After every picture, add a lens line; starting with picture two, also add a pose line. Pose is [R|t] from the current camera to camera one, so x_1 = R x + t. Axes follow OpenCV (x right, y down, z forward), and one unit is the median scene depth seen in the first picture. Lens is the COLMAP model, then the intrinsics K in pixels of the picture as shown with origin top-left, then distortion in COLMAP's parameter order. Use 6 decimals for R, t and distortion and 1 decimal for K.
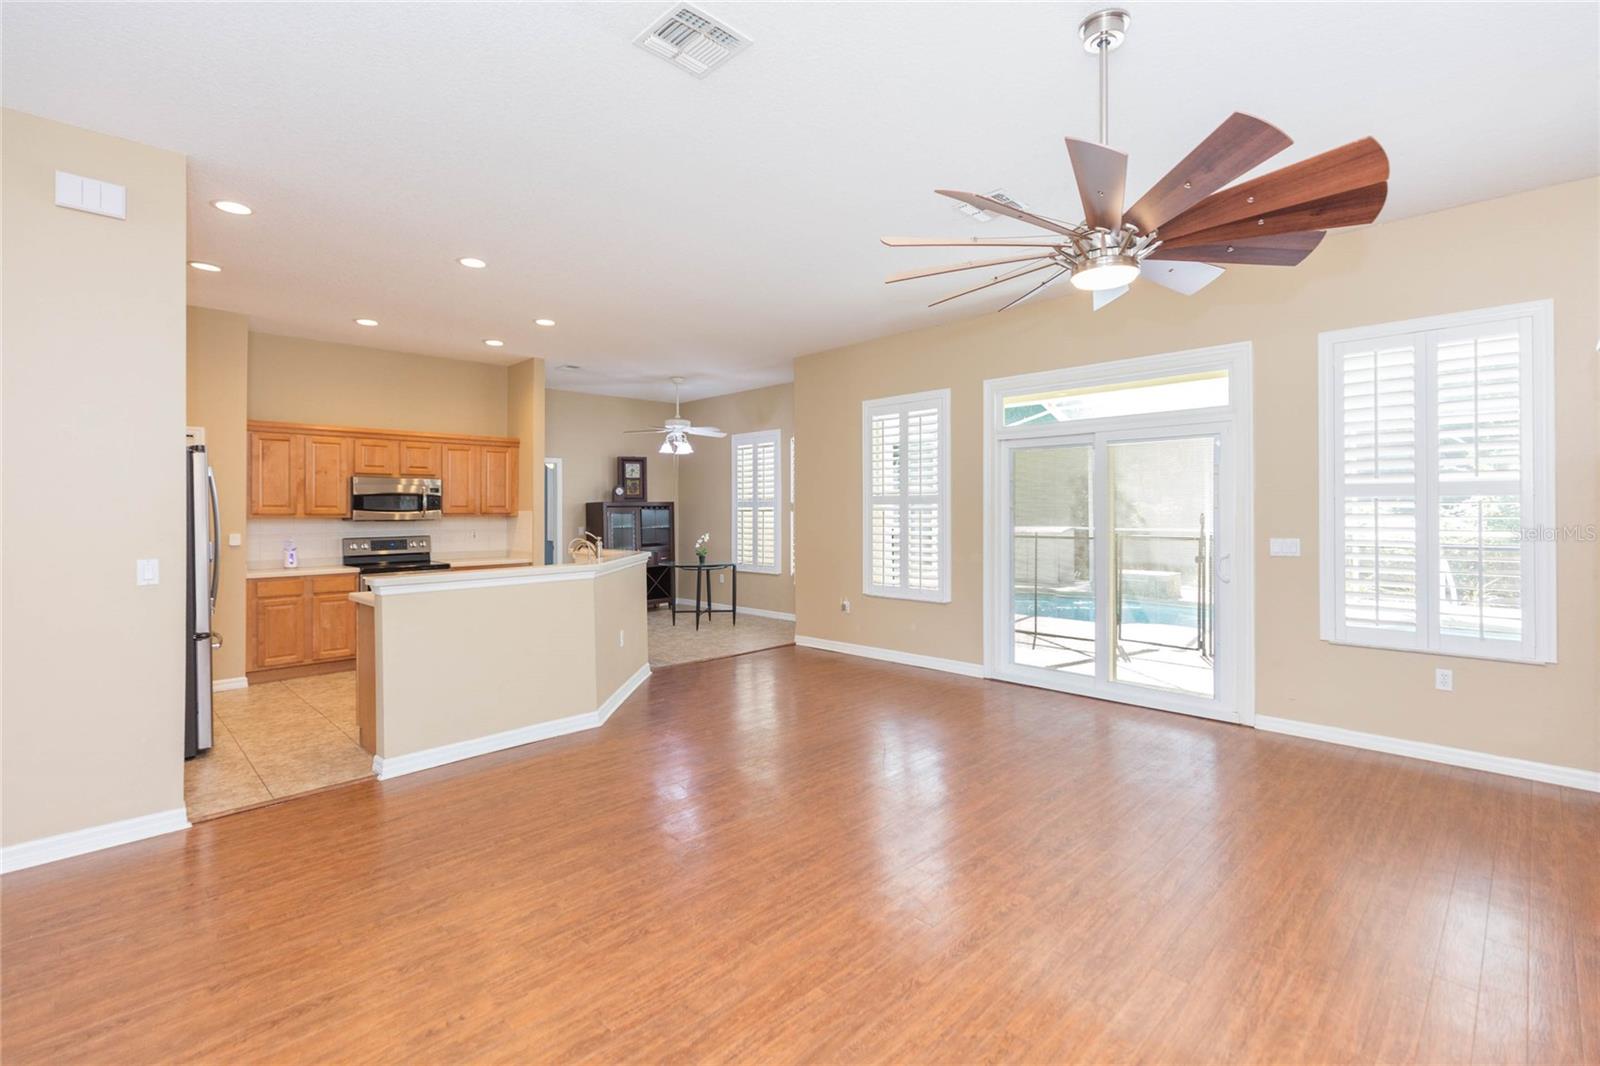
lens RADIAL K [[721.8, 0, 798.8], [0, 721.8, 486.9], [0, 0, 1]] dist [0.004955, -0.000914]
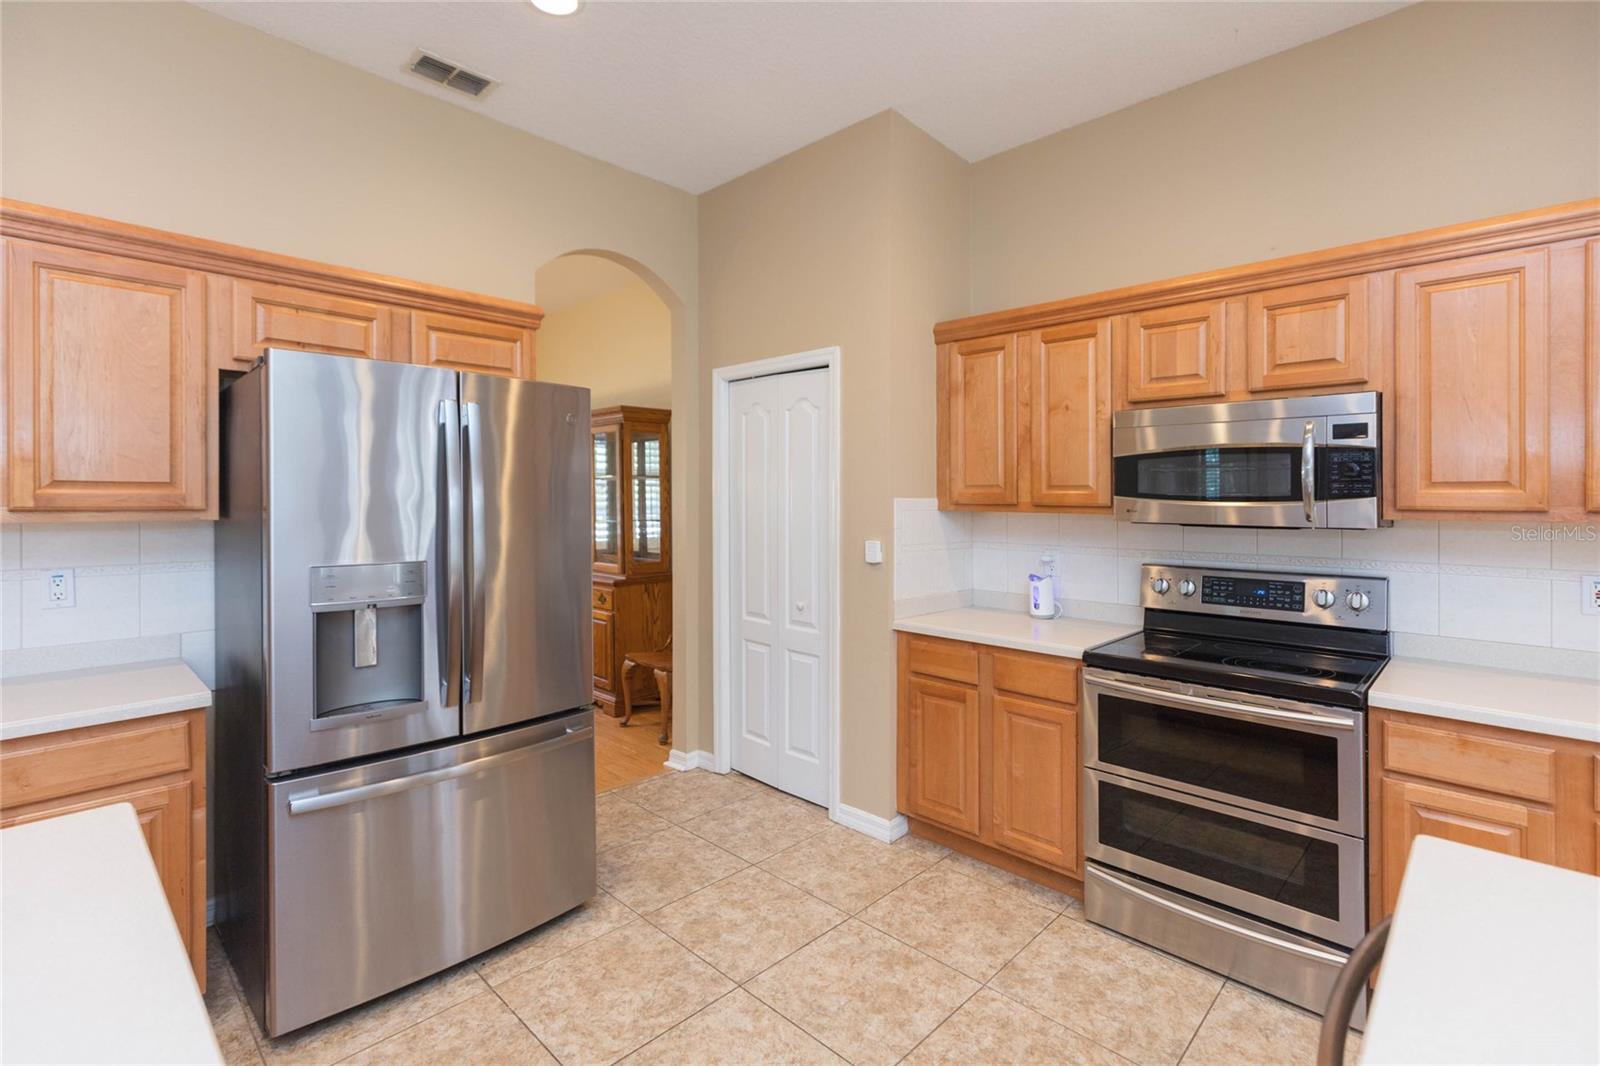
lens RADIAL K [[721.8, 0, 809.6], [0, 721.8, 499.4], [0, 0, 1]] dist [0.004955, -0.000914]
pose [[0.030188, 0.005427, -0.999529, -0.242949], [0.028323, 0.999579, 0.006283, 0.029100], [0.999143, -0.028499, 0.030022, 0.882448]]
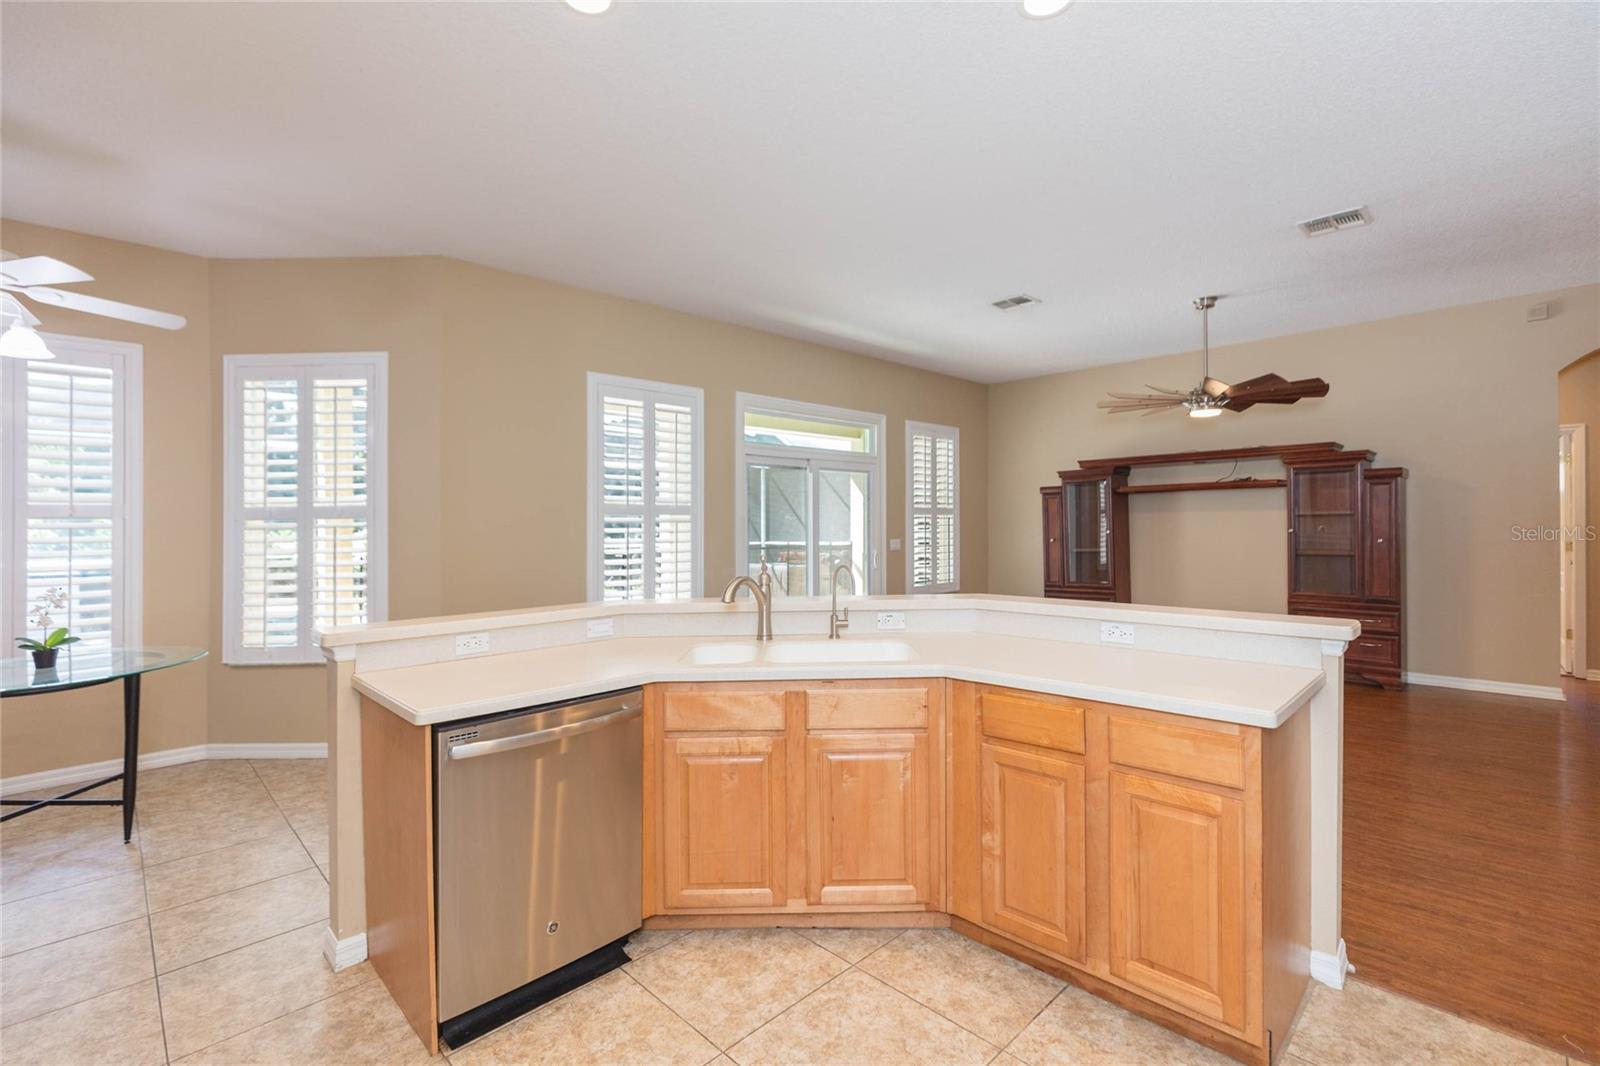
lens RADIAL K [[721.8, 0, 806.0], [0, 721.8, 527.2], [0, 0, 1]] dist [0.004955, -0.000914]
pose [[-0.009122, 0.001352, 0.999957, -0.706033], [-0.016494, 0.999863, -0.001502, 0.036038], [-0.999822, -0.016507, -0.009099, 0.893838]]
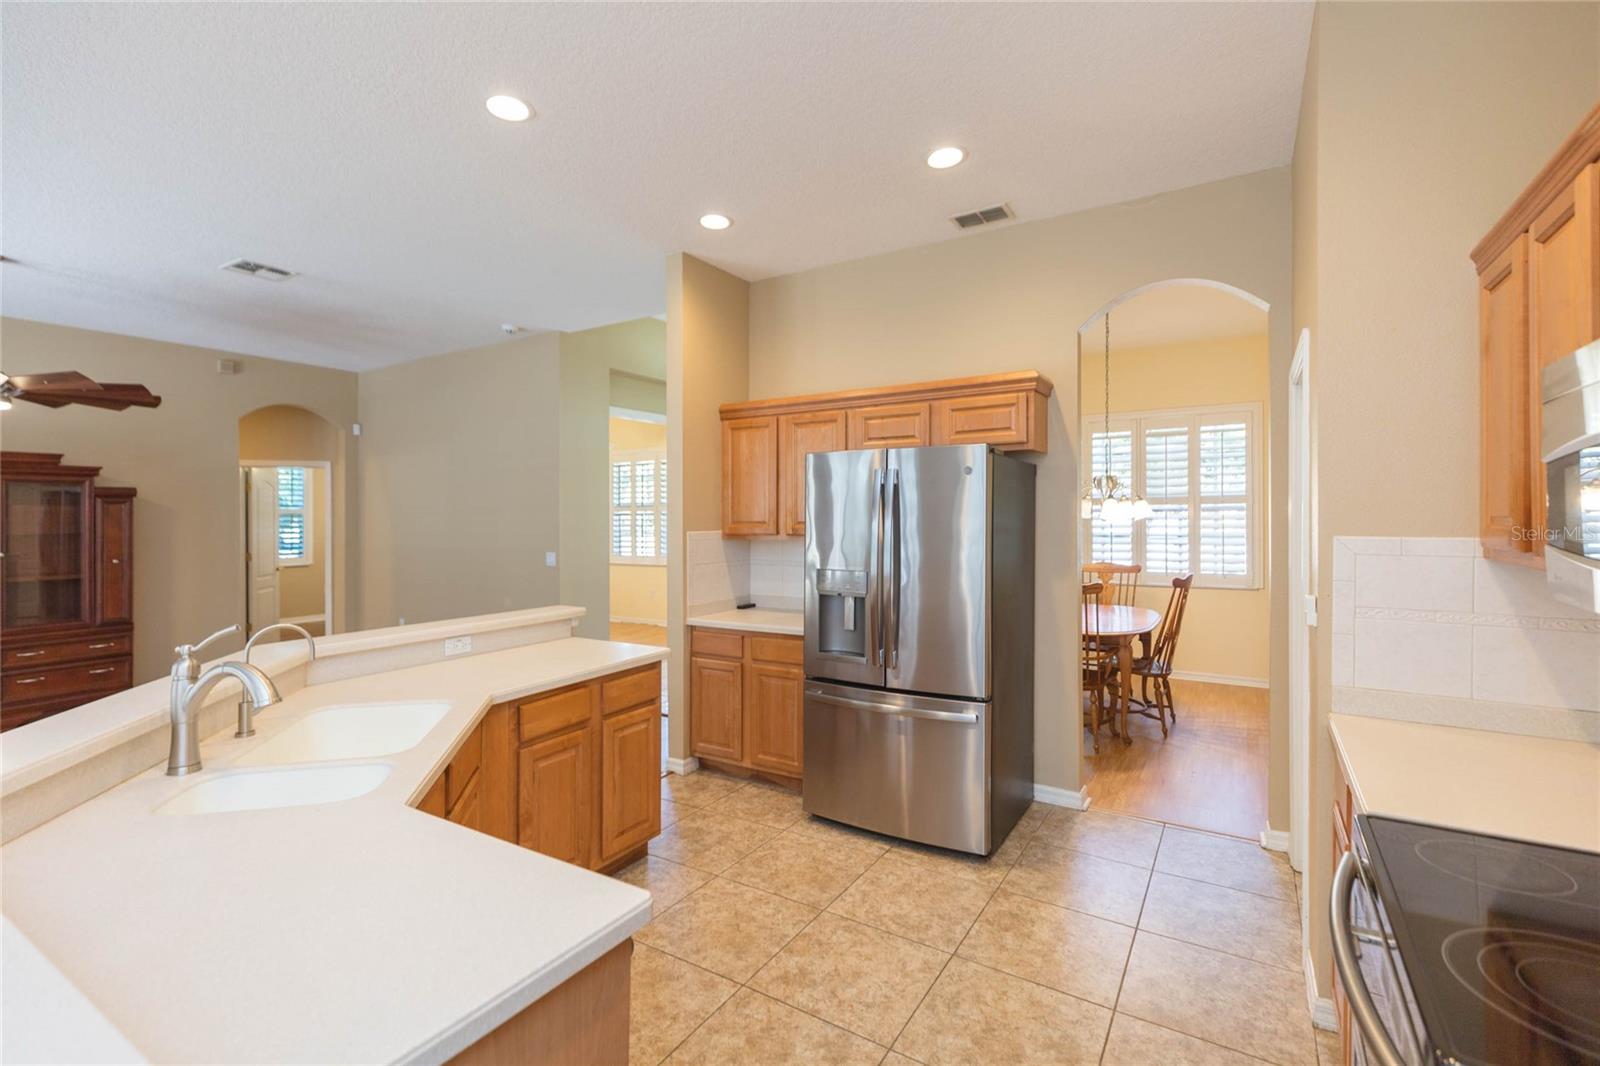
lens RADIAL K [[721.8, 0, 803.8], [0, 721.8, 499.4], [0, 0, 1]] dist [0.004955, -0.000914]
pose [[-0.971137, 0.009936, -0.238316, -0.407813], [0.022321, 0.998533, -0.049324, 0.026691], [0.237477, -0.053220, -0.969934, 1.227337]]
